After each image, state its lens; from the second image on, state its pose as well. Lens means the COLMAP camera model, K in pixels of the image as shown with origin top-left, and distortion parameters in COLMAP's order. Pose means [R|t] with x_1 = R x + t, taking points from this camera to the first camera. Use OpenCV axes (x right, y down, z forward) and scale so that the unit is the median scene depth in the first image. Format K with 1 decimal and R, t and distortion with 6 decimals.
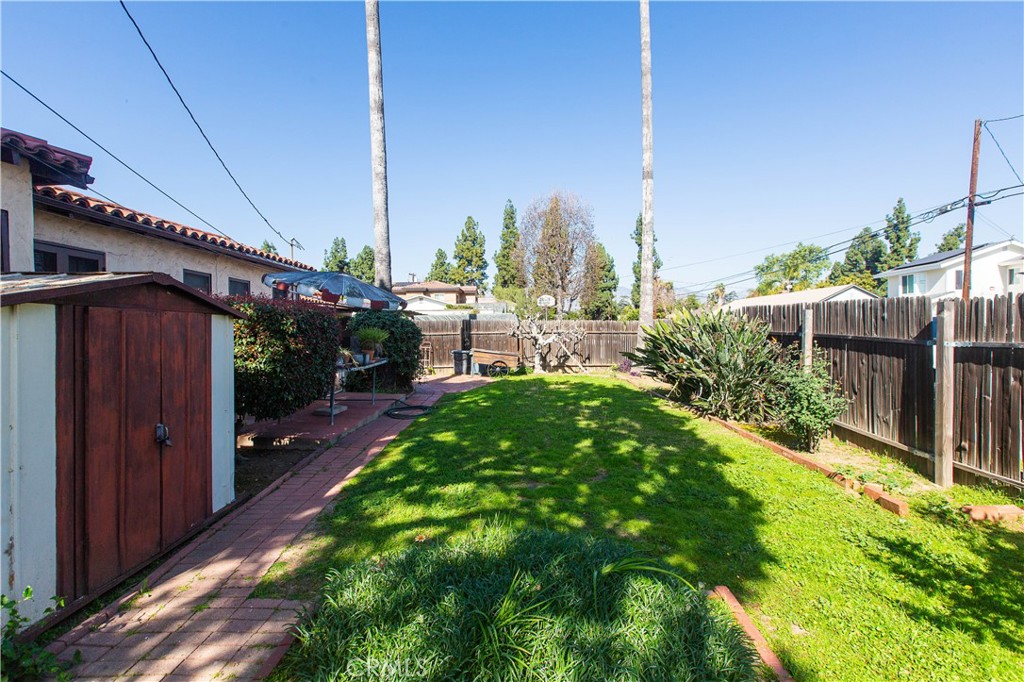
lens RADIAL K [[461.5, 0, 516.7], [0, 461.5, 338.8], [0, 0, 1]] dist [0.001133, -0.002331]
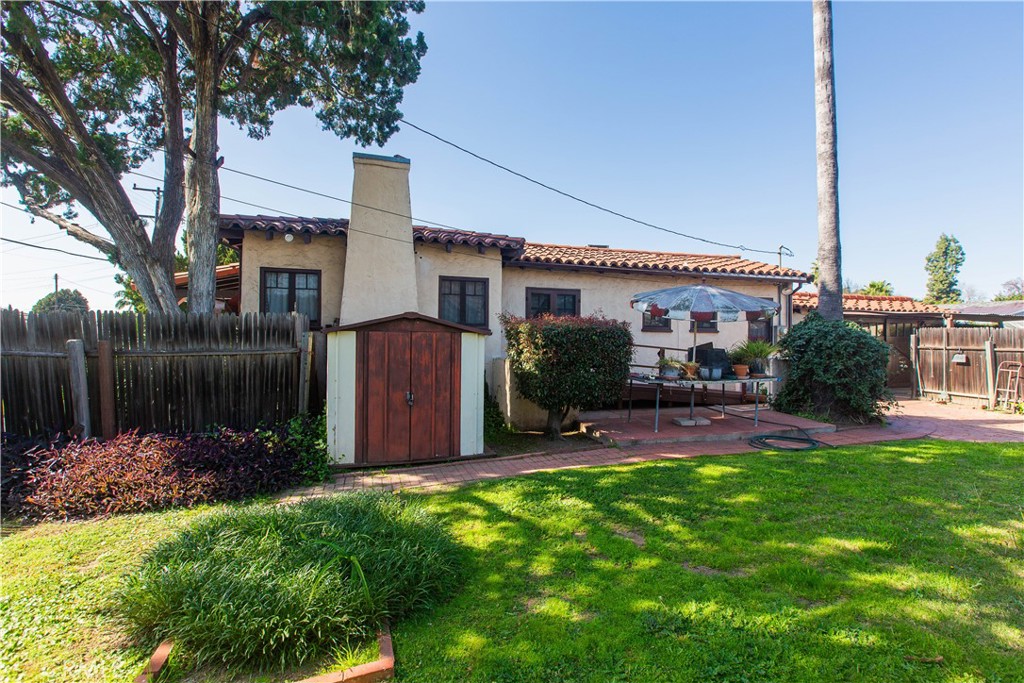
lens RADIAL K [[461.5, 0, 517.1], [0, 461.5, 337.8], [0, 0, 1]] dist [0.001133, -0.002331]
pose [[0.303267, 0.001675, -0.952904, 1.172770], [-0.022863, 0.999723, -0.005519, -0.037804], [0.952631, 0.023460, 0.303221, 0.855201]]
